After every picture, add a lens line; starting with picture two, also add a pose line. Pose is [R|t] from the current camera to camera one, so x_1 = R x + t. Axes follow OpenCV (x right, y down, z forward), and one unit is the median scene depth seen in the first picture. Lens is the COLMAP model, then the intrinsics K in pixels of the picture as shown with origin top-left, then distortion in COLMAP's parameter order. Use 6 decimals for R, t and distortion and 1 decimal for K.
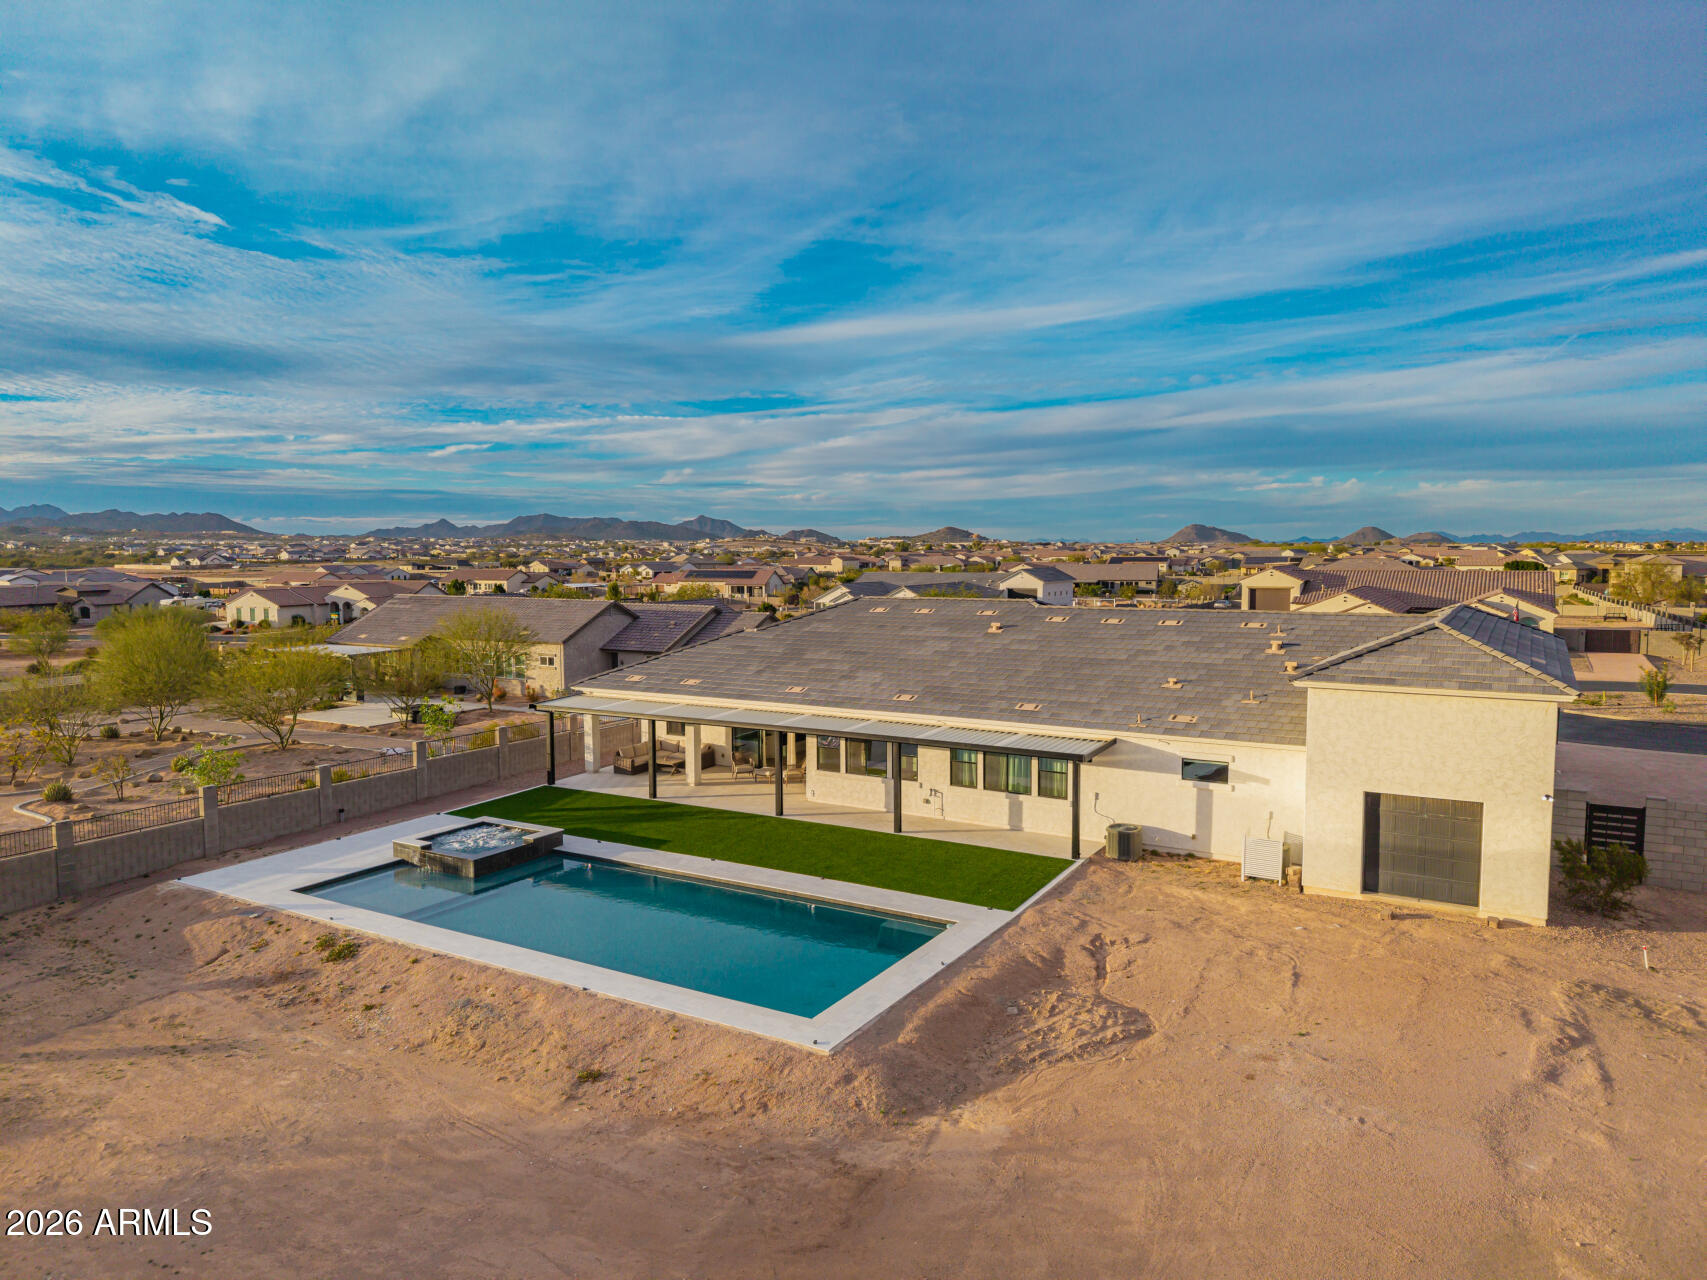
lens RADIAL K [[1137.9, 0, 853.2], [0, 1137.9, 633.4], [0, 0, 1]] dist [0.023430, -0.020711]
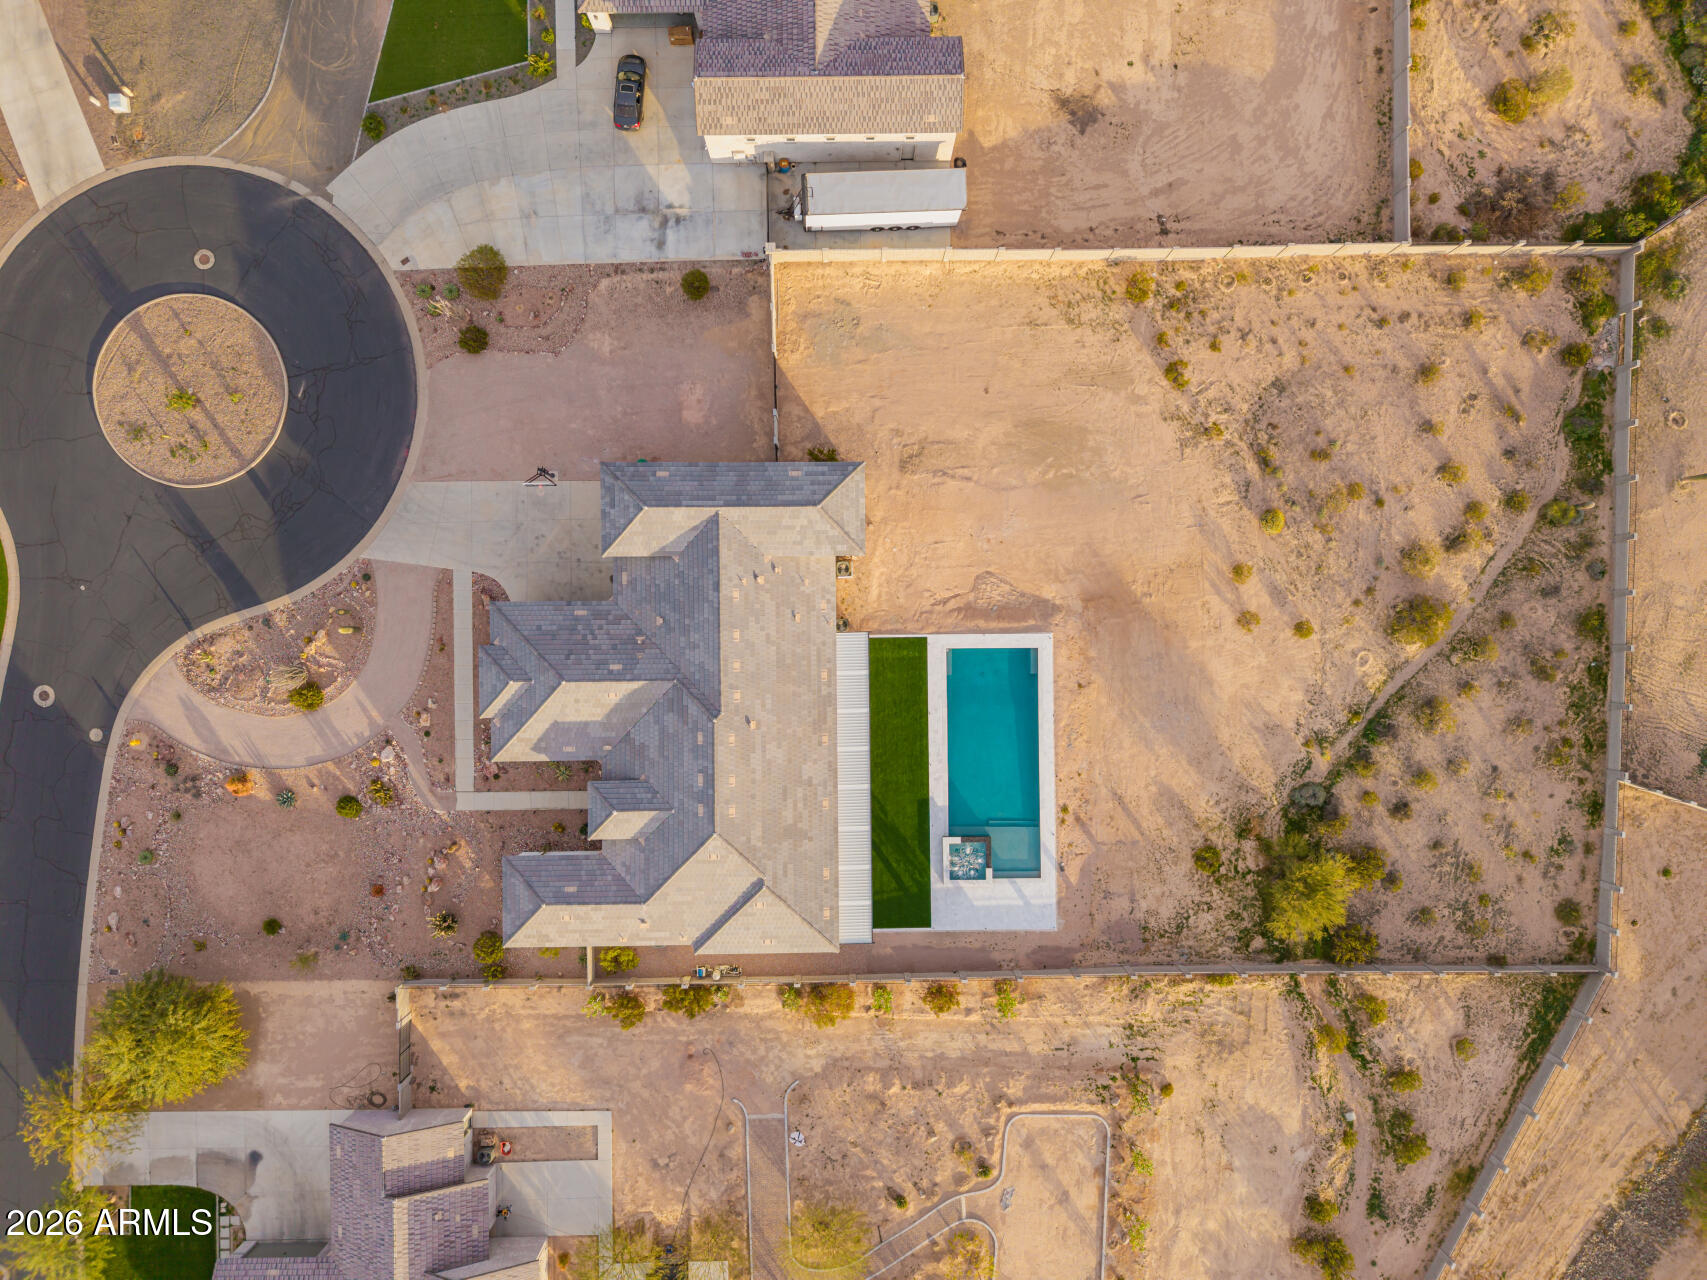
lens RADIAL K [[1162.9, 0, 854.0], [0, 1162.9, 641.9], [0, 0, 1]] dist [0.024082, -0.021983]
pose [[-0.517849, -0.855451, -0.006005, 0.230659], [0.061832, -0.044429, 0.997097, -2.547549], [-0.853235, 0.515974, 0.075902, 0.888940]]
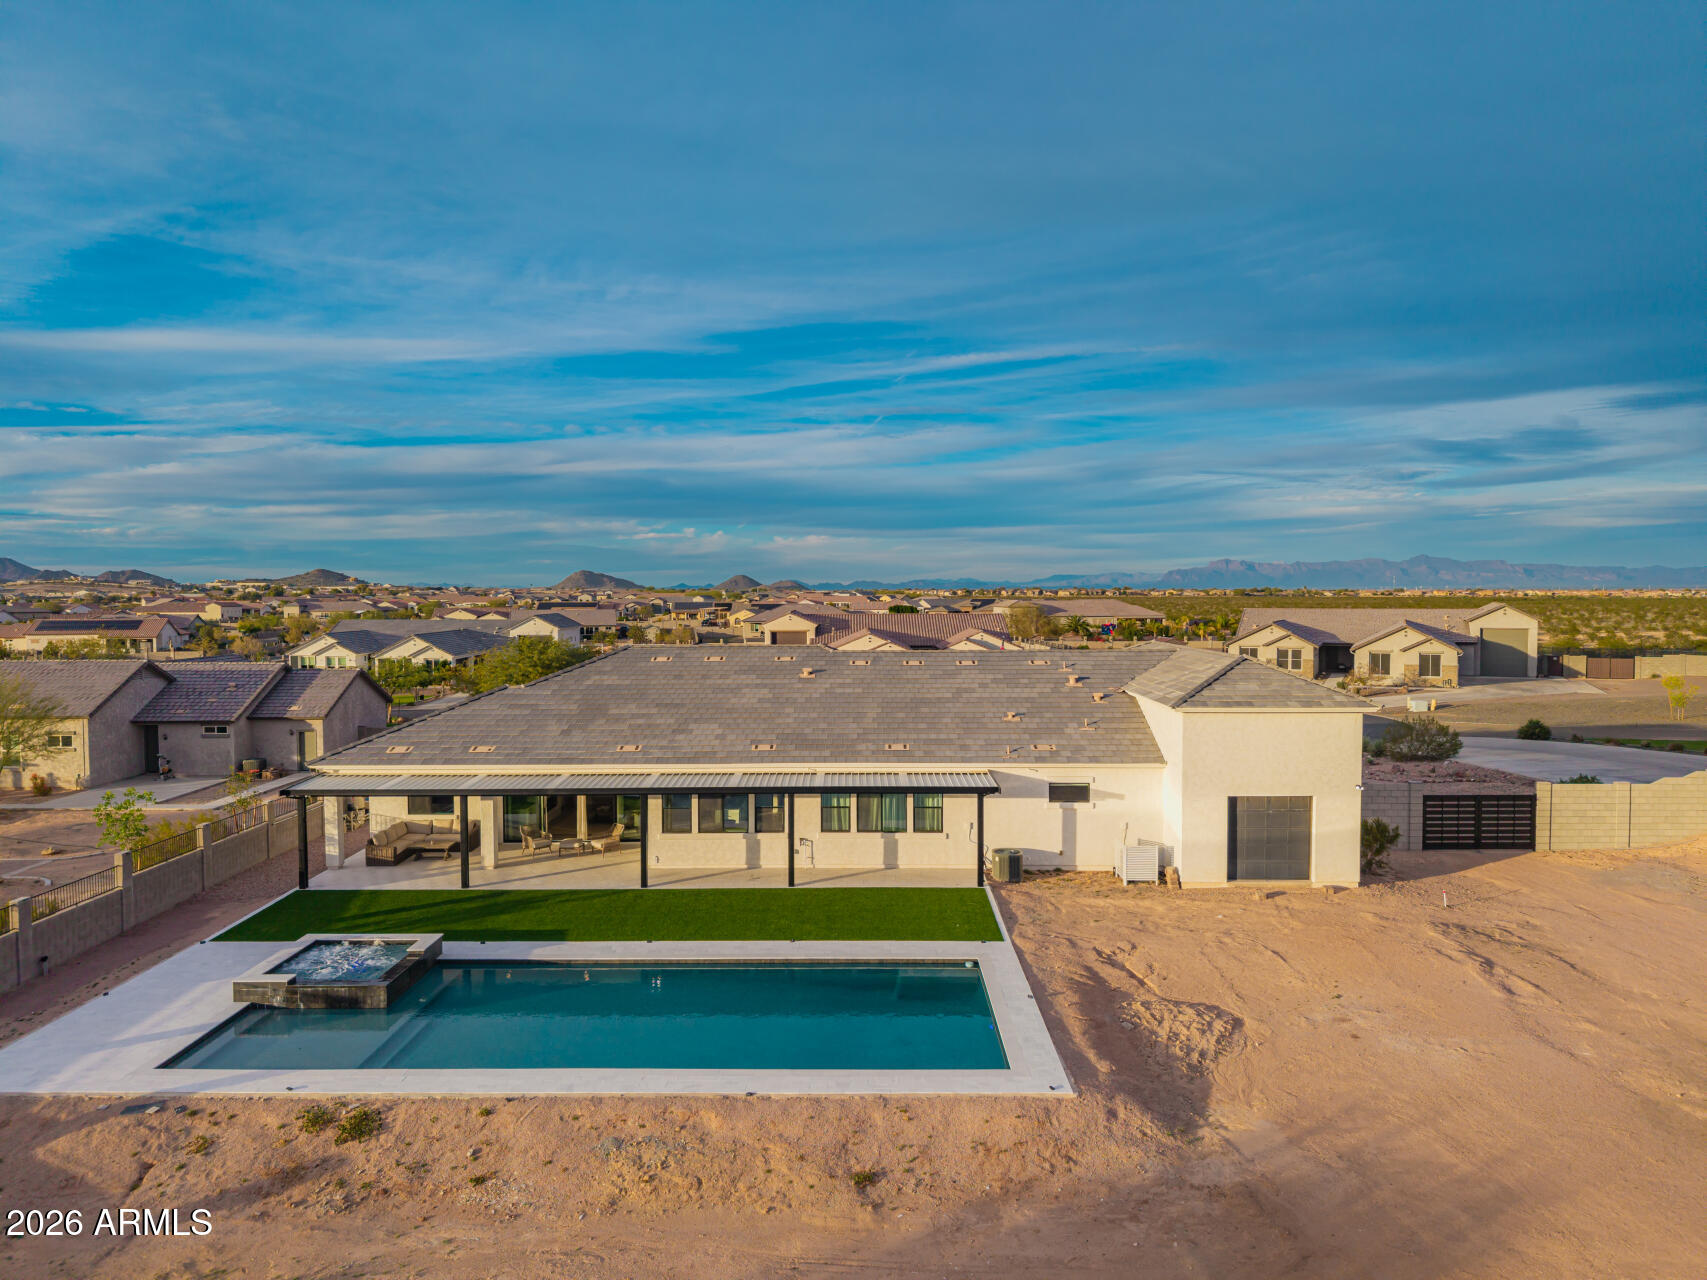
lens RADIAL K [[1137.9, 0, 853.2], [0, 1137.9, 633.4], [0, 0, 1]] dist [0.023430, -0.020711]
pose [[0.865889, -0.018683, 0.499887, -0.472144], [0.038437, 0.998833, -0.029249, -0.012766], [-0.498758, 0.044541, 0.865596, 0.139450]]
